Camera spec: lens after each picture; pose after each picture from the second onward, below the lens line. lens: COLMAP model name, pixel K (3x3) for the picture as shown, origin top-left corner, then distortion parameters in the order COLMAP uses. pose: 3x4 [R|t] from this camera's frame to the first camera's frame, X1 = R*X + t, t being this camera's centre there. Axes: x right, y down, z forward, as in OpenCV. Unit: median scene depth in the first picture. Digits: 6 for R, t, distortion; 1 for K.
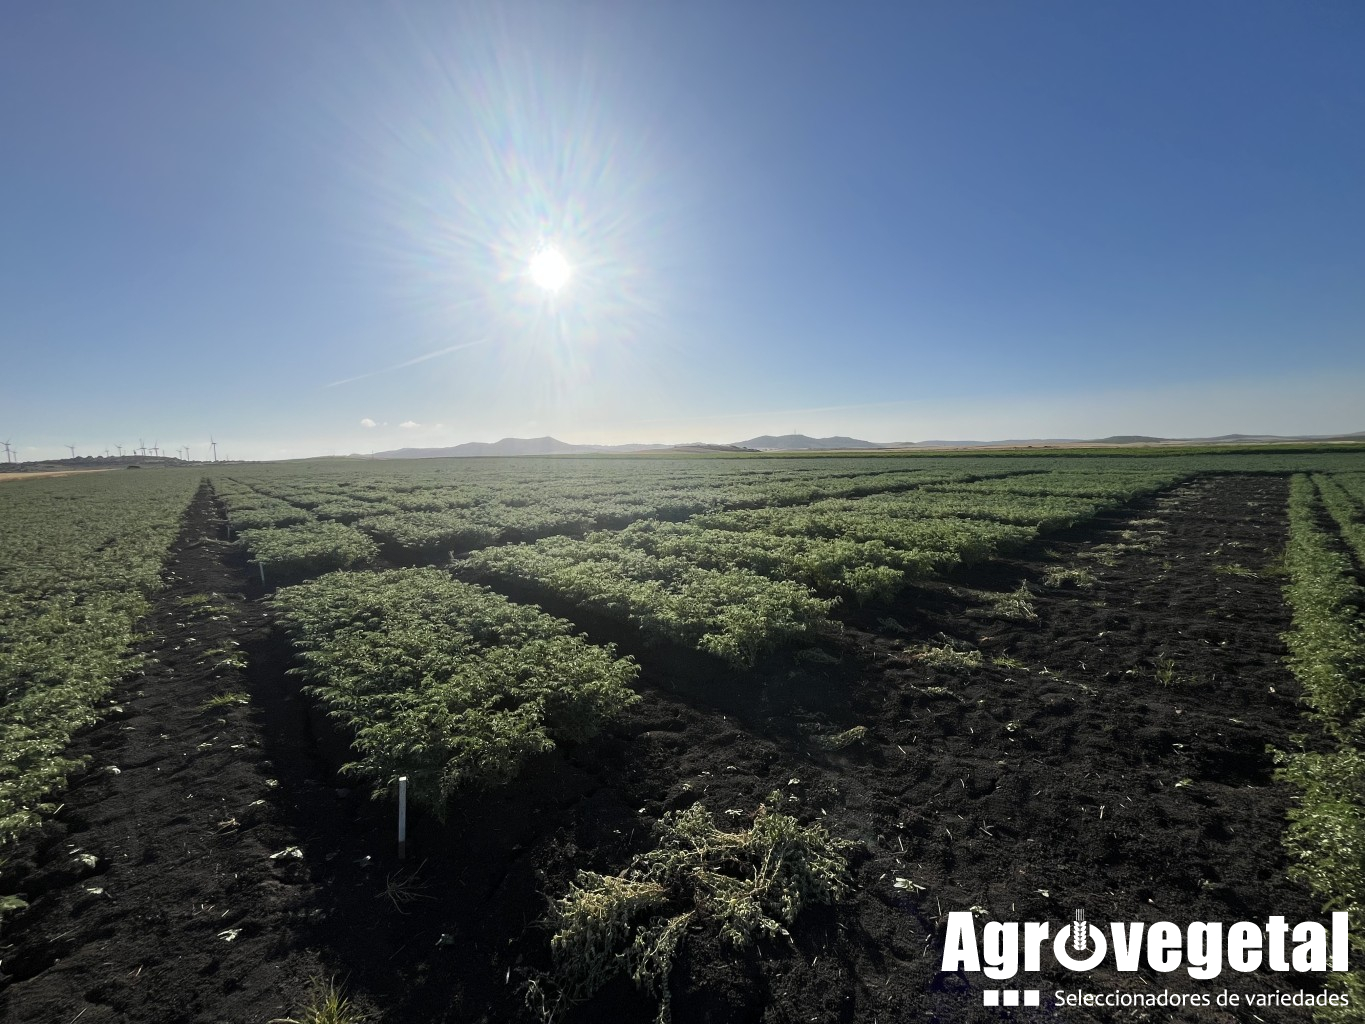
lens RADIAL K [[548.2, 0, 685.0], [0, 548.2, 509.8], [0, 0, 1]] dist [-0.002085, 0.000136]
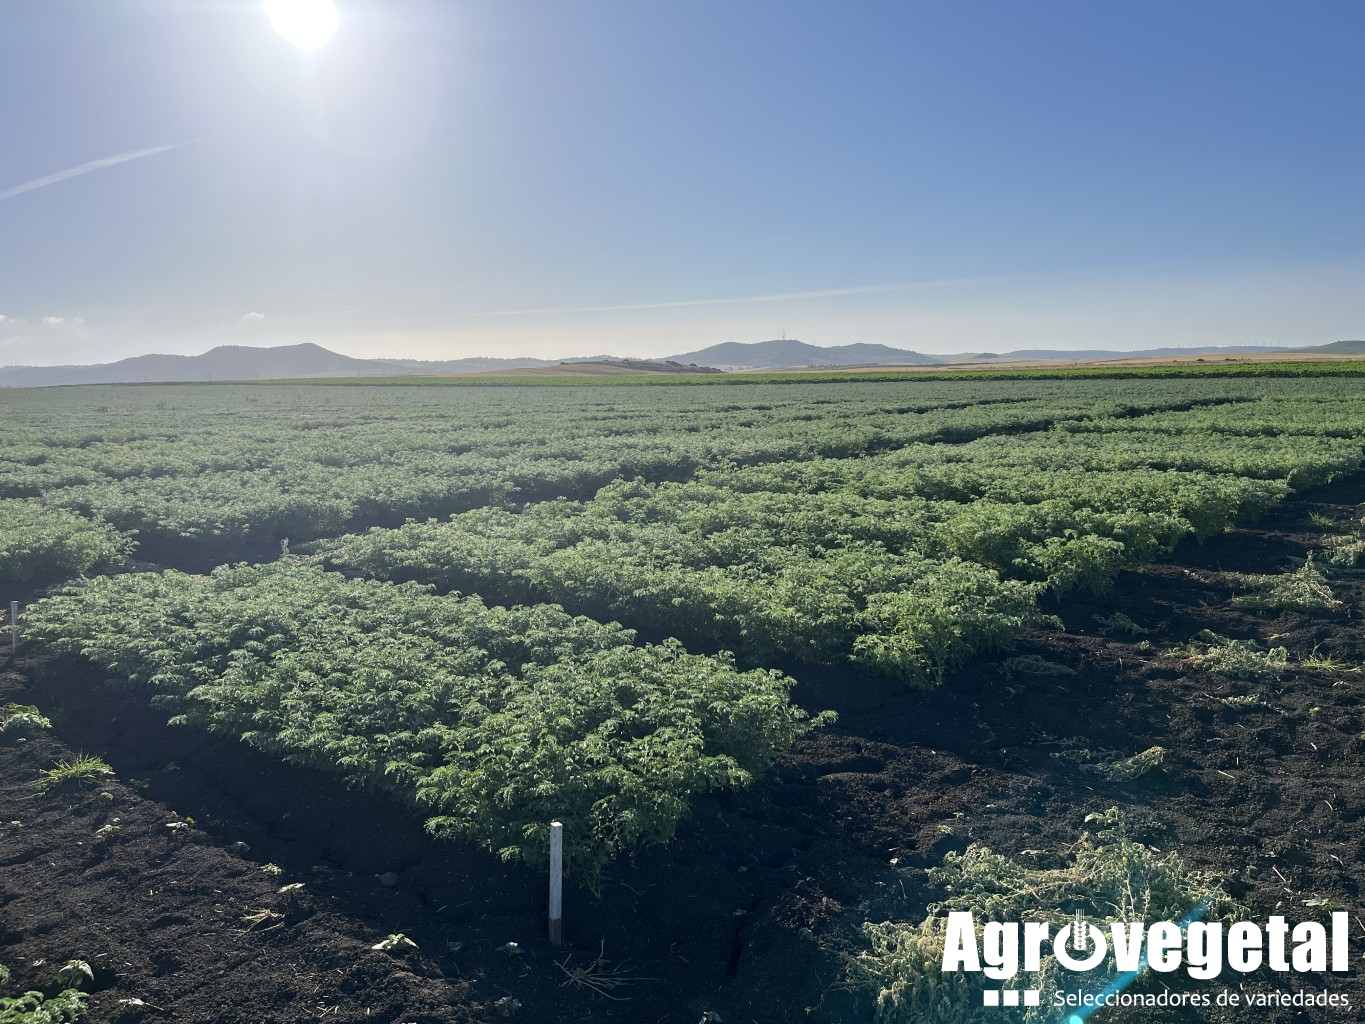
lens RADIAL K [[1036.9, 0, 679.1], [0, 1036.9, 511.9], [0, 0, 1]] dist [0.035110, -0.028379]
pose [[0.994129, -0.017832, 0.106724, -0.204663], [0.015002, 0.999516, 0.027260, 0.035604], [-0.107158, -0.025498, 0.993915, -0.100657]]
